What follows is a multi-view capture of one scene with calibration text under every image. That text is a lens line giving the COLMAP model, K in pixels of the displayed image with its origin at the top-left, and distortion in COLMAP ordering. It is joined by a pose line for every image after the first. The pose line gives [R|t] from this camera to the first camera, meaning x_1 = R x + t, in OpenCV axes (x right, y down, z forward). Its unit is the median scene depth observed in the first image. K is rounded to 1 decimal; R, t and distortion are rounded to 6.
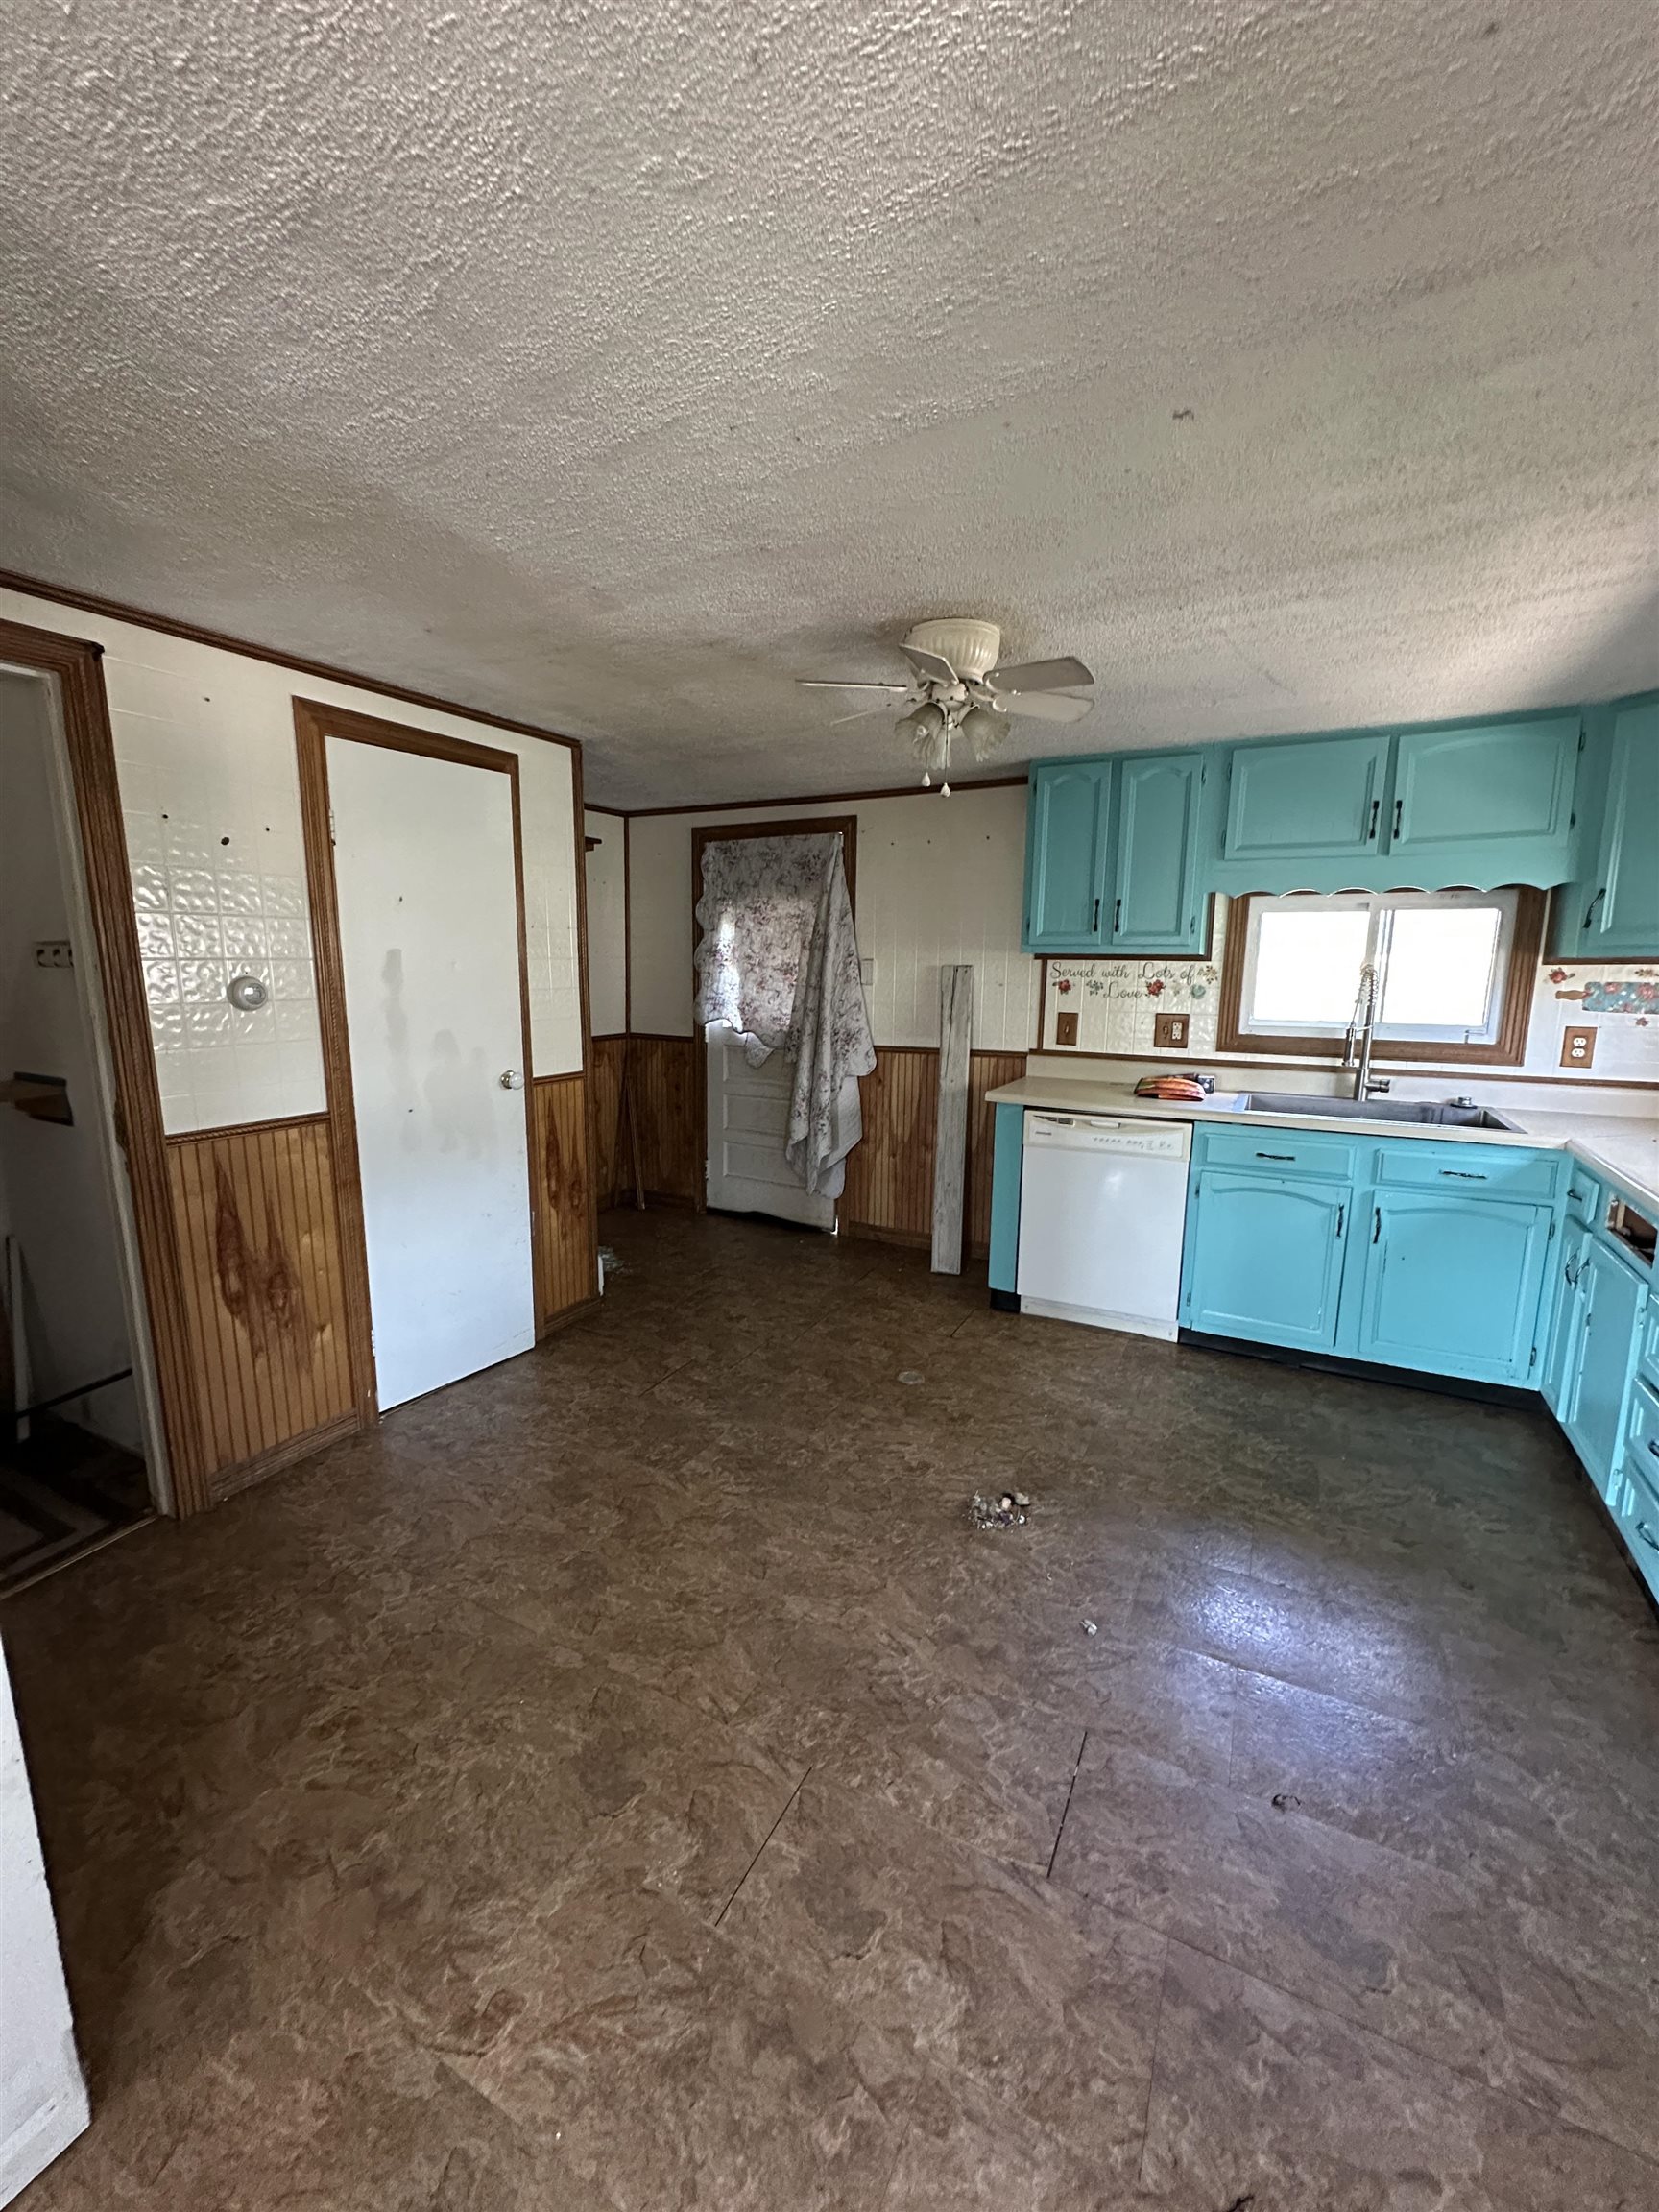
lens RADIAL K [[883.1, 0, 827.5], [0, 883.1, 1108.4], [0, 0, 1]] dist [-0.003257, 0.000938]
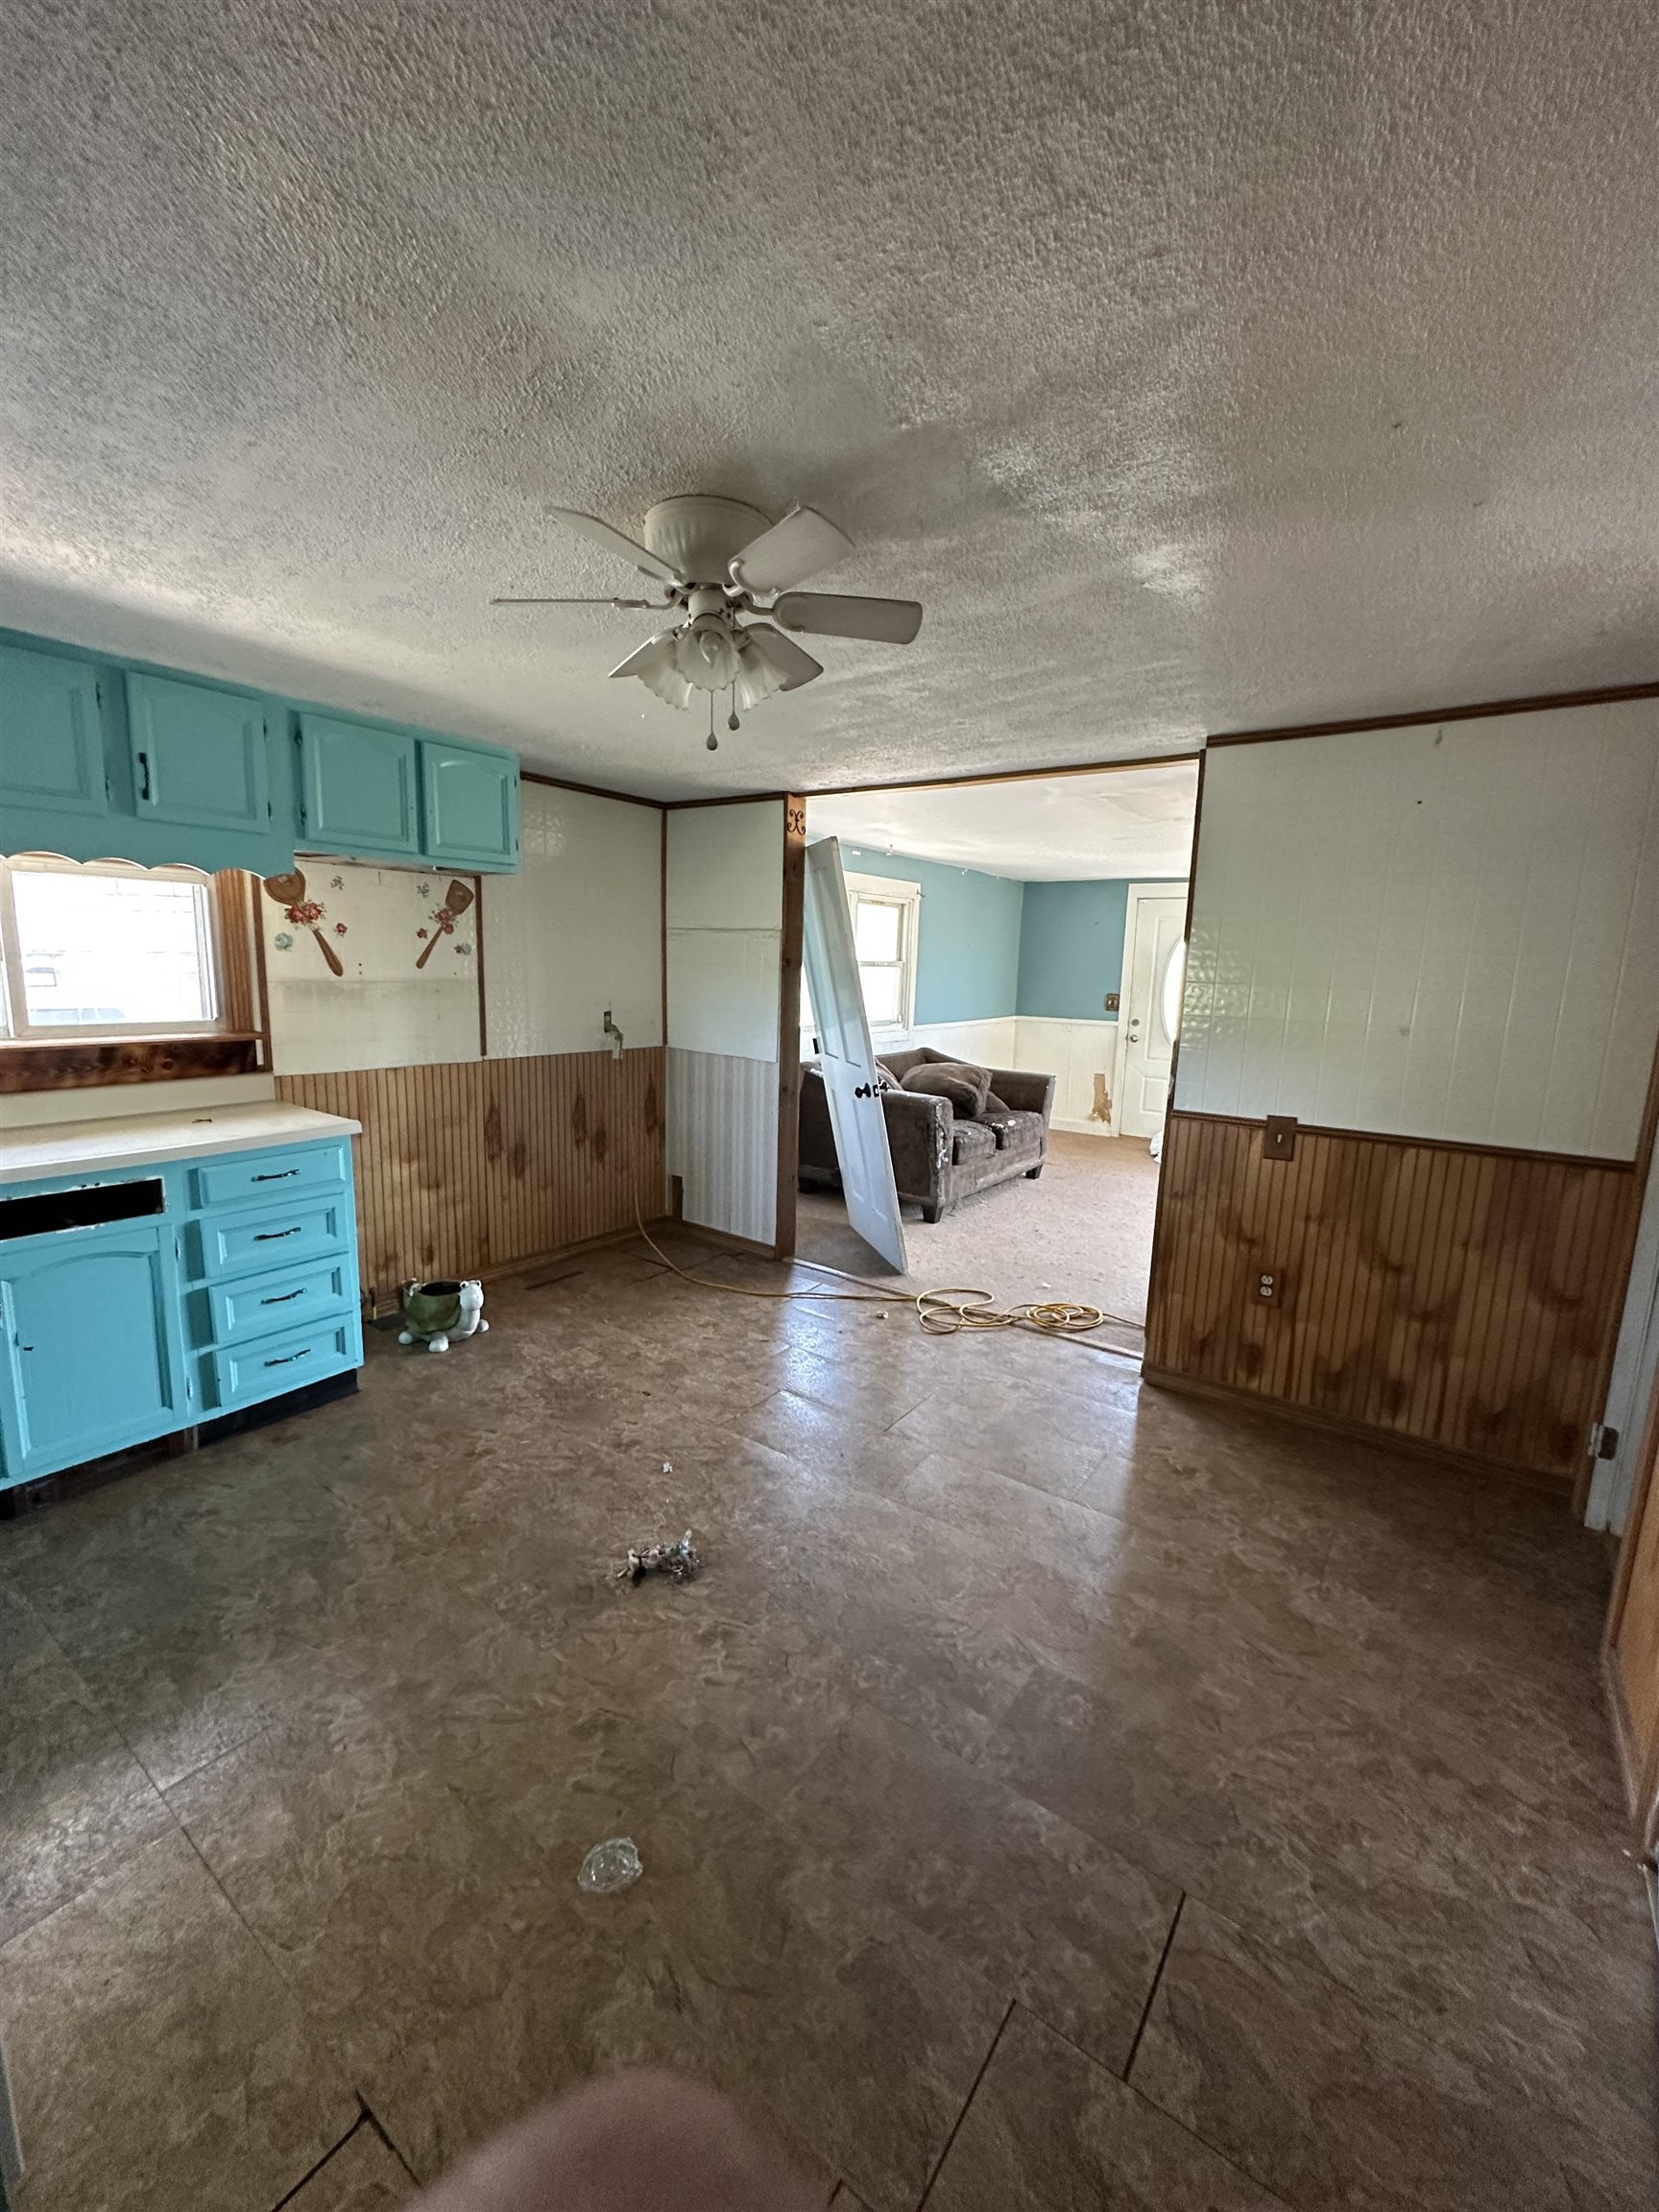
lens RADIAL K [[886.7, 0, 829.5], [0, 886.7, 1106.0], [0, 0, 1]] dist [-0.000625, 0.000262]
pose [[-0.988566, -0.056707, 0.139722, -0.063998], [-0.008785, 0.946680, 0.322056, -0.231653], [-0.150535, 0.317146, -0.936353, 1.319918]]
